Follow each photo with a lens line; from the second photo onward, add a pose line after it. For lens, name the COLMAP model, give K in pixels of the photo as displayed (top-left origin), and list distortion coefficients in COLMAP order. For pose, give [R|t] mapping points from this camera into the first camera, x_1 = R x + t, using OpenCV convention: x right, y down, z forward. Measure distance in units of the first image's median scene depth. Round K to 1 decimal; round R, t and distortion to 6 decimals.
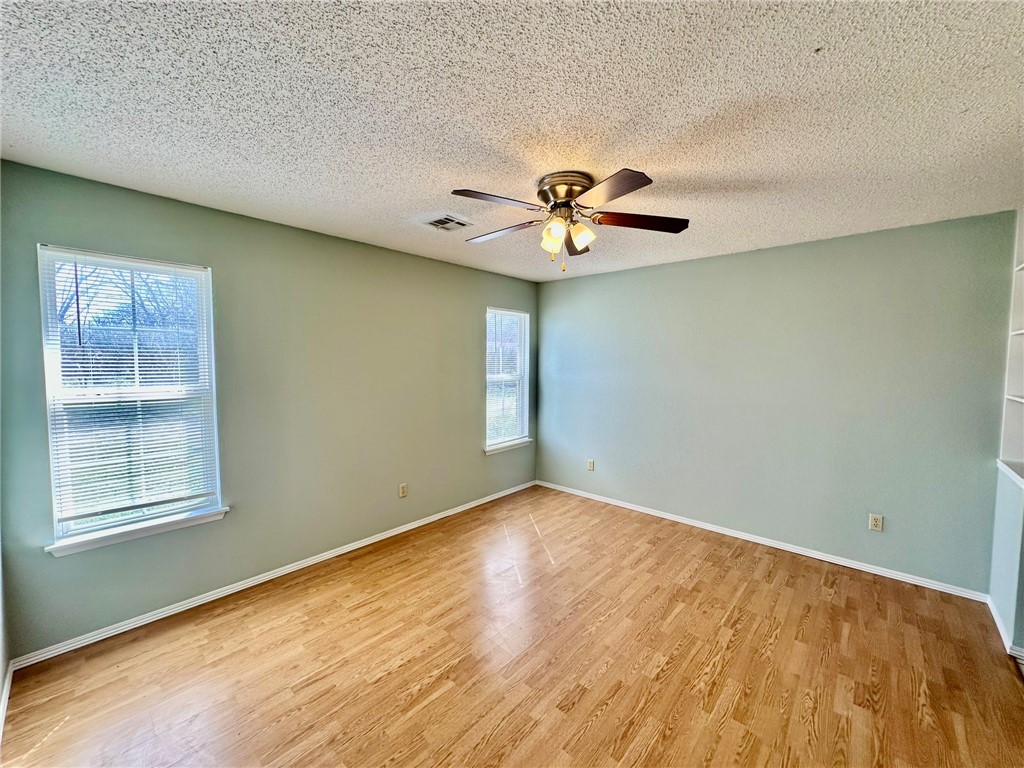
lens RADIAL K [[406.1, 0, 512.0], [0, 406.1, 384.0], [0, 0, 1]] dist [-0.003065, 0.000618]
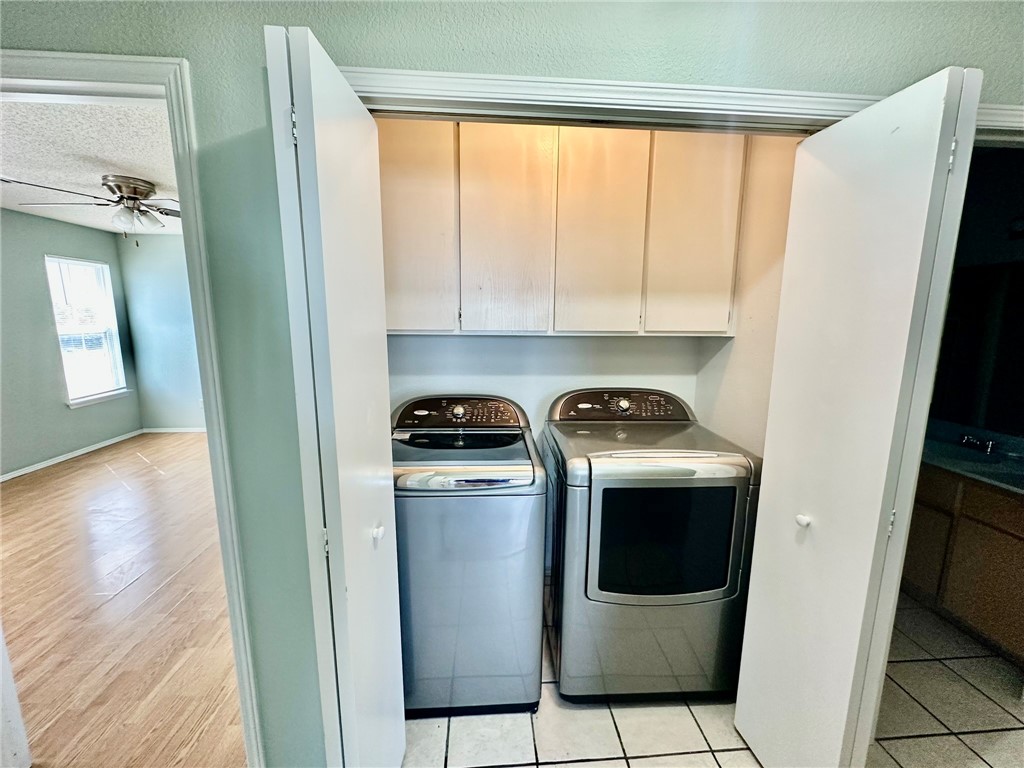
lens RADIAL K [[409.8, 0, 517.0], [0, 409.8, 384.1], [0, 0, 1]] dist [-0.001563, -0.000085]
pose [[0.691761, -0.115731, 0.712793, -0.015012], [0.037989, 0.991540, 0.124120, 0.034614], [-0.721127, -0.058783, 0.690305, -0.496626]]
